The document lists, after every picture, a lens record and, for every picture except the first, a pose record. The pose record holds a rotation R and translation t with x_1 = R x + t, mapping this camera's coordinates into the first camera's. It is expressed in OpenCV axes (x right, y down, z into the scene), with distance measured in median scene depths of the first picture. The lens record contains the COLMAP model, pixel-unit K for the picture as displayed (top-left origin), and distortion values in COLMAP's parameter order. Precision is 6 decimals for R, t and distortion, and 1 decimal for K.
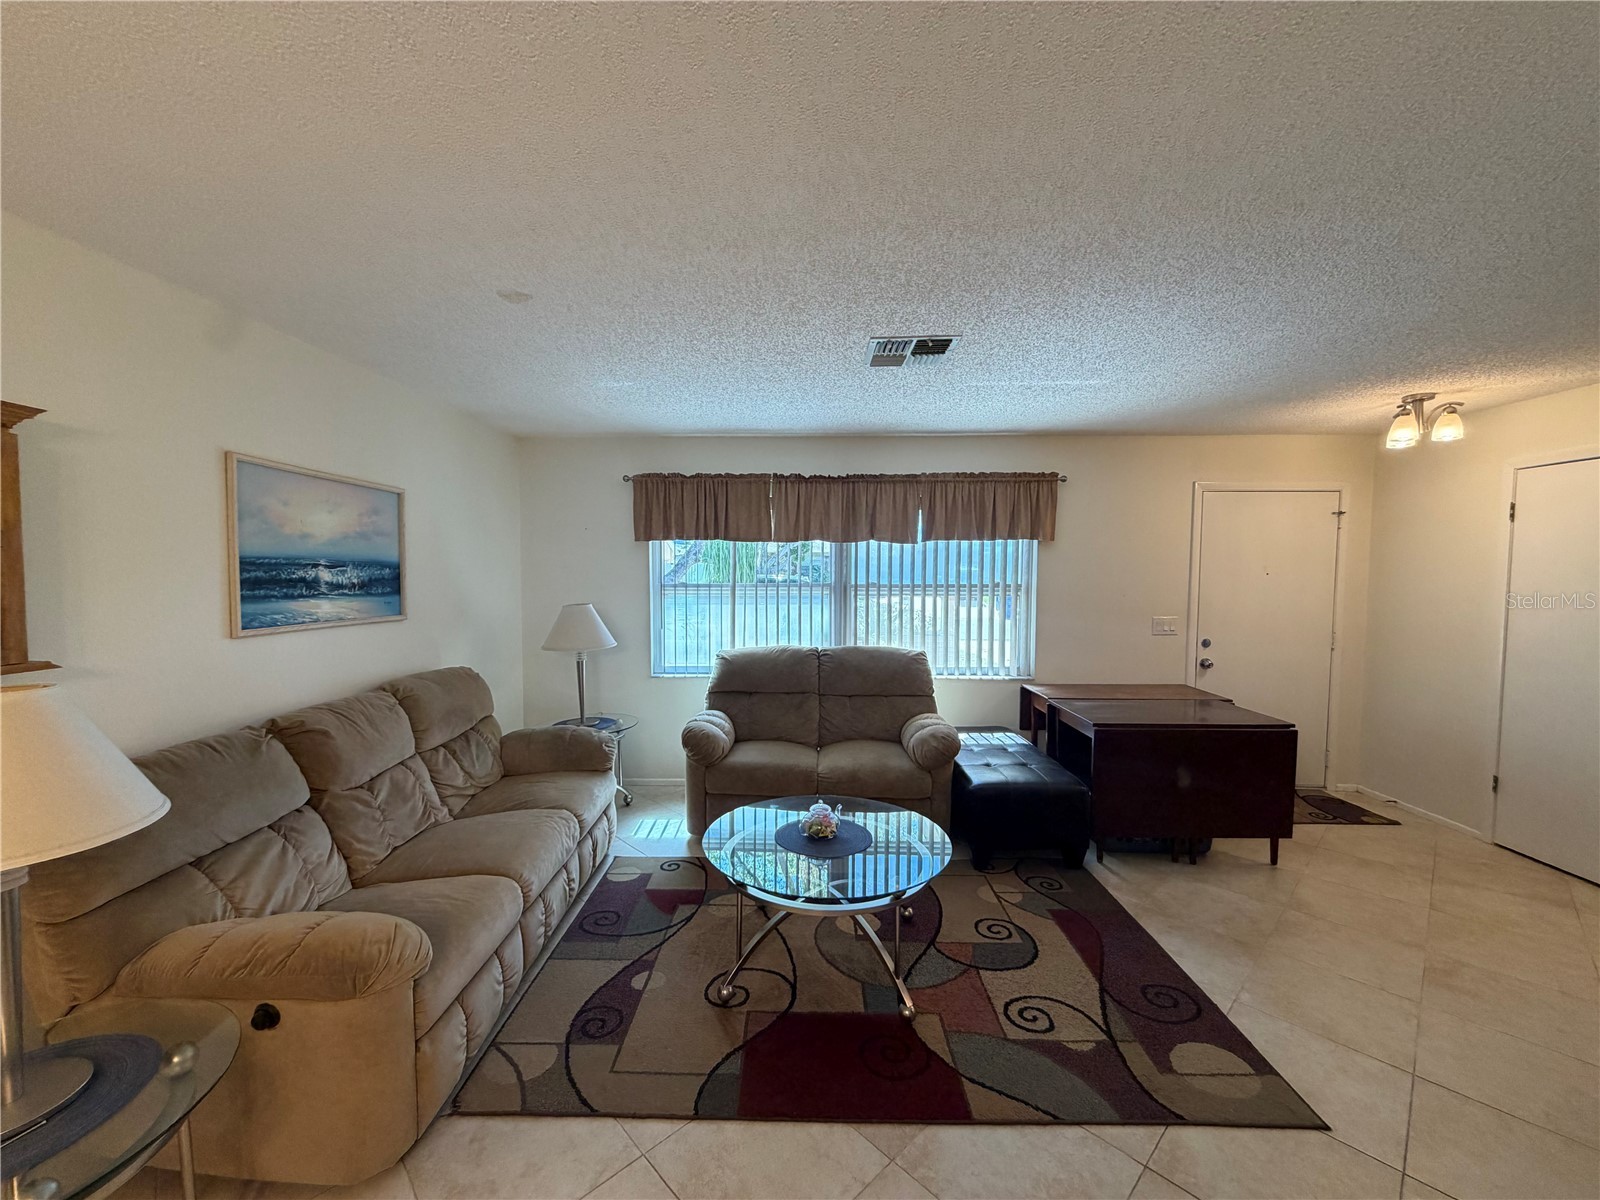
lens RADIAL K [[637.8, 0, 797.7], [0, 637.8, 597.0], [0, 0, 1]] dist [0.000354, -0.000267]
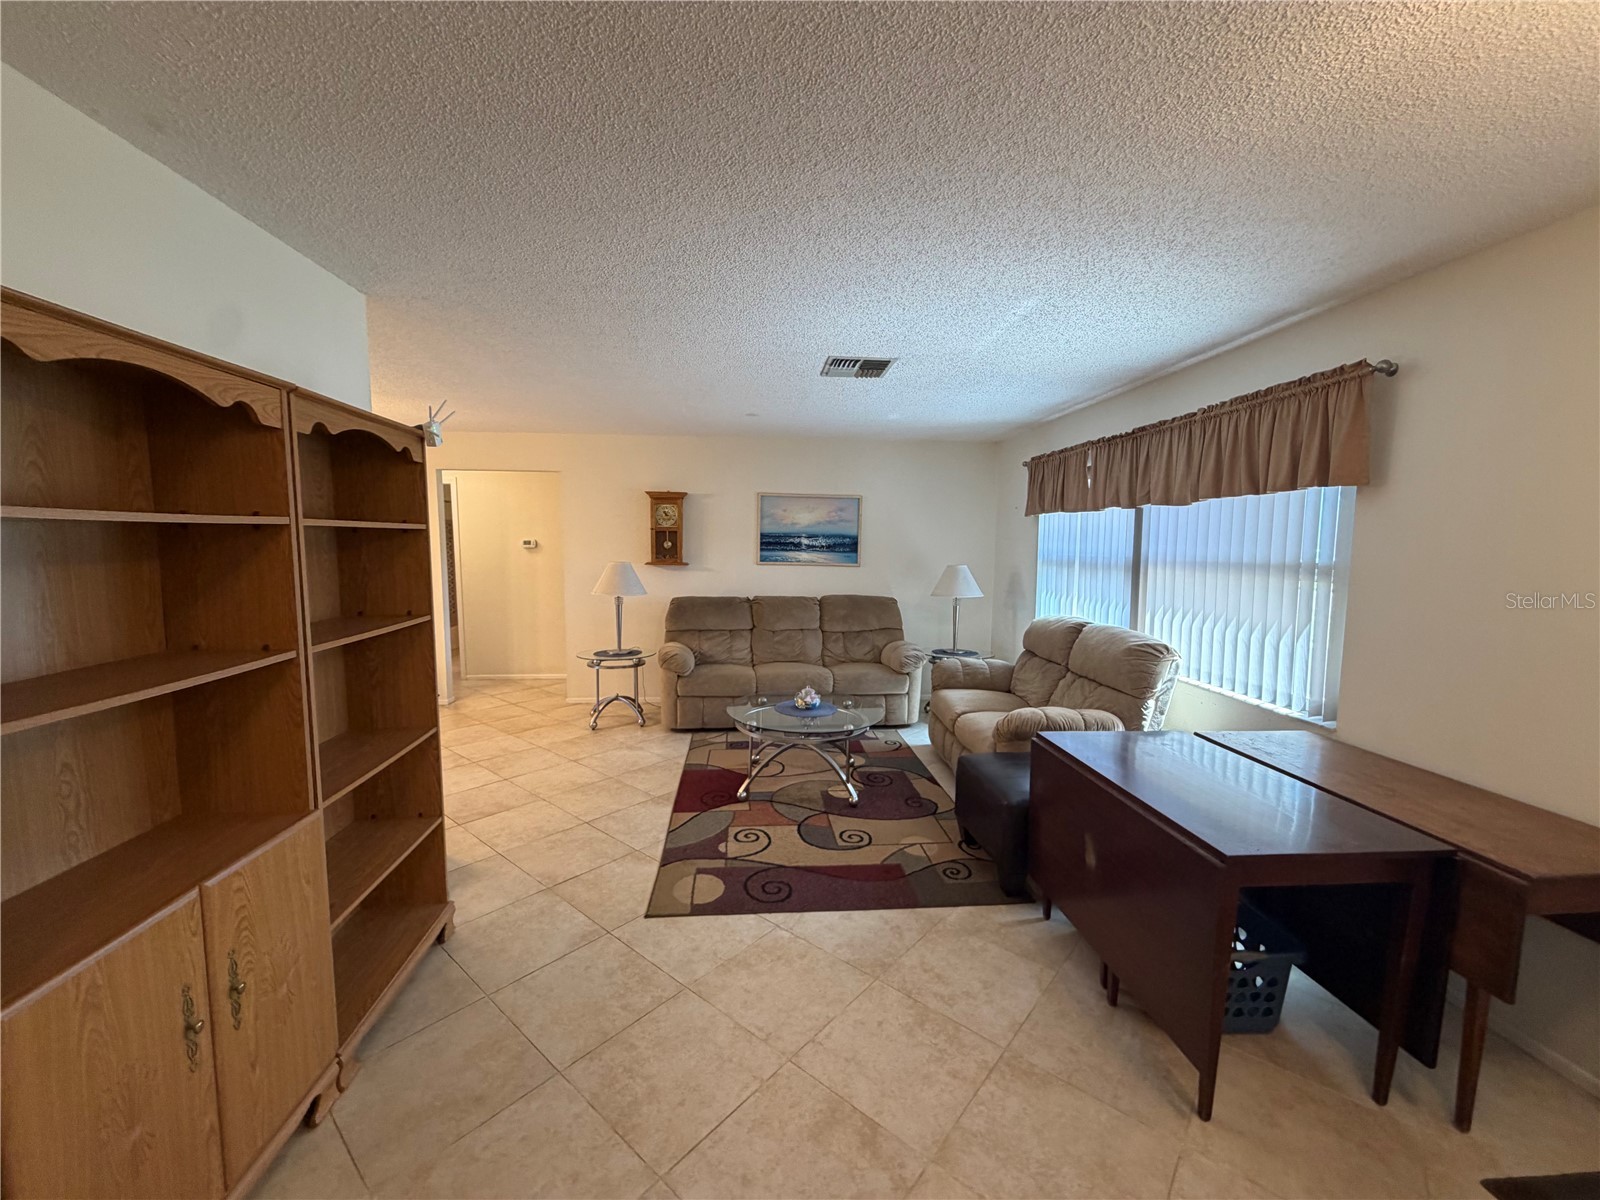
lens RADIAL K [[637.8, 0, 802.2], [0, 637.8, 603.3], [0, 0, 1]] dist [0.000354, -0.000267]
pose [[0.108762, 0.097830, -0.989242, 1.462411], [-0.055130, 0.994208, 0.092260, -0.023920], [0.992538, 0.044502, 0.113525, 0.752369]]
